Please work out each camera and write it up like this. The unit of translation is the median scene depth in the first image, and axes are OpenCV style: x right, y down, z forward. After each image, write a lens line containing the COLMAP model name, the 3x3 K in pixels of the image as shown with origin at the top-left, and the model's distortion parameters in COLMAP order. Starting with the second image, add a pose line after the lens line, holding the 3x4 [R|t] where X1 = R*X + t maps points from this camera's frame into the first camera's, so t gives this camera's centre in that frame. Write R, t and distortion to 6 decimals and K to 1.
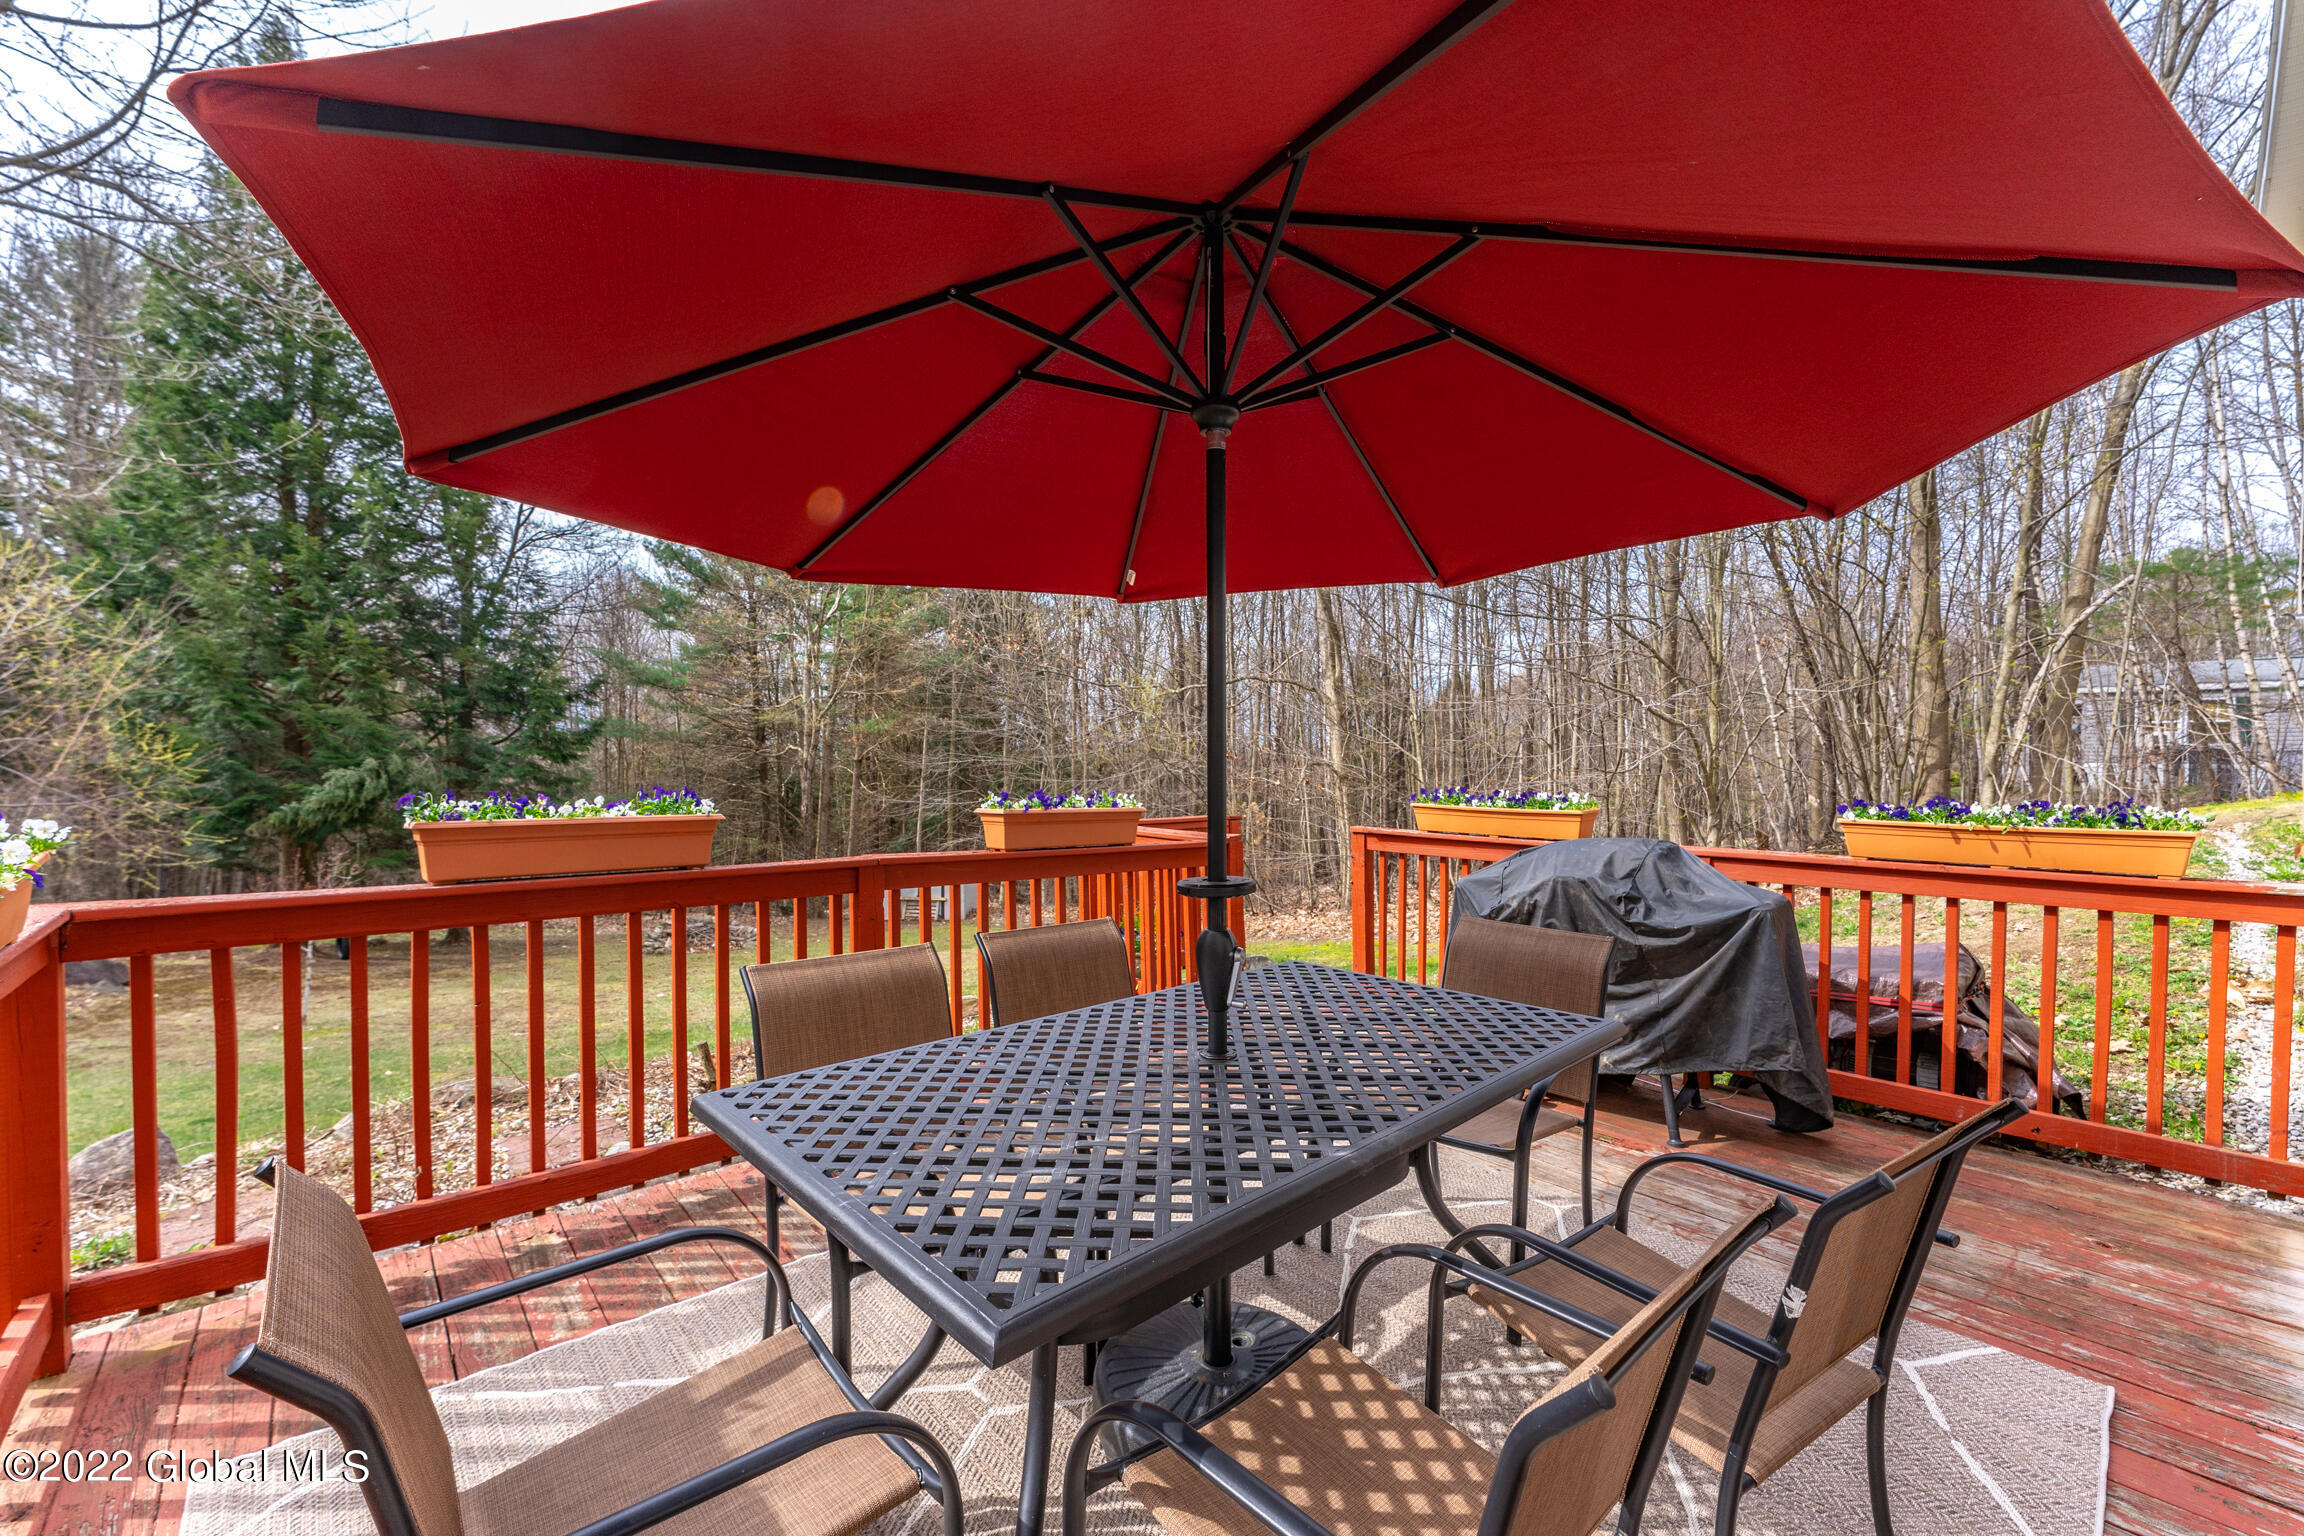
lens RADIAL K [[941.7, 0, 1156.4], [0, 941.7, 765.1], [0, 0, 1]] dist [-0.011659, -0.001228]
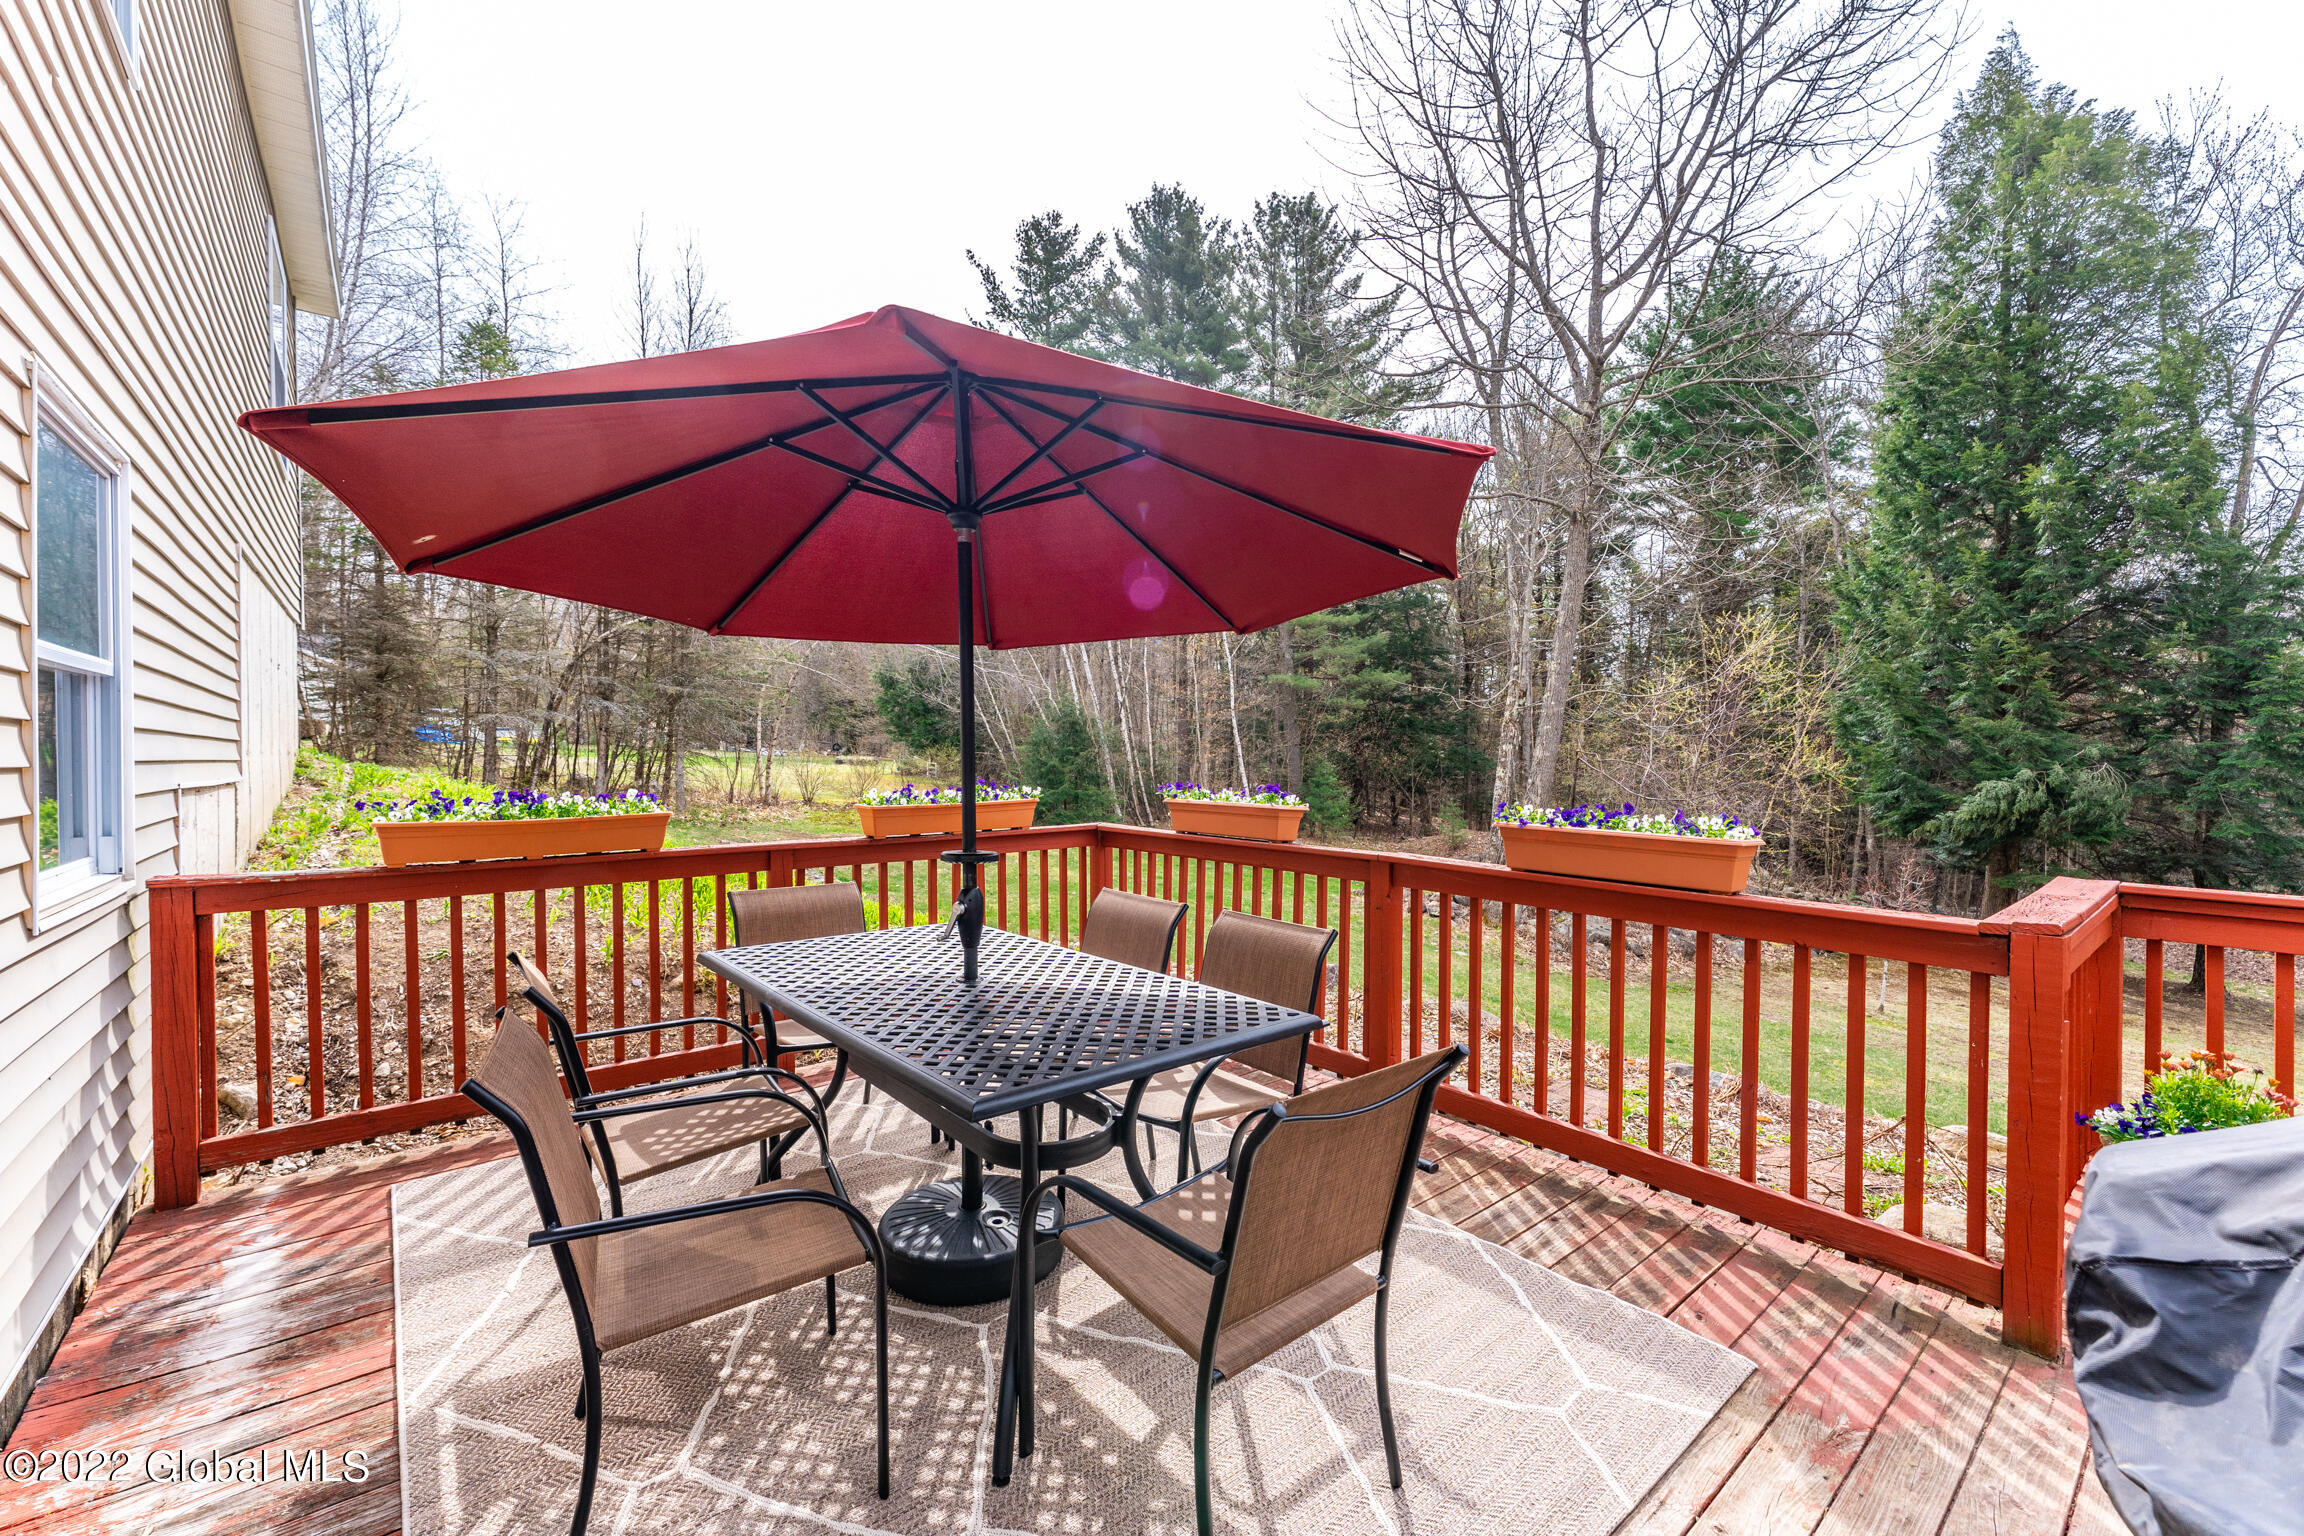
lens RADIAL K [[941.7, 0, 1158.0], [0, 941.7, 774.2], [0, 0, 1]] dist [-0.011659, -0.001228]
pose [[-0.050383, 0.006903, -0.998706, 0.167141], [-0.009403, 0.999929, 0.007385, -0.000885], [0.998686, 0.009762, -0.050315, 0.157360]]
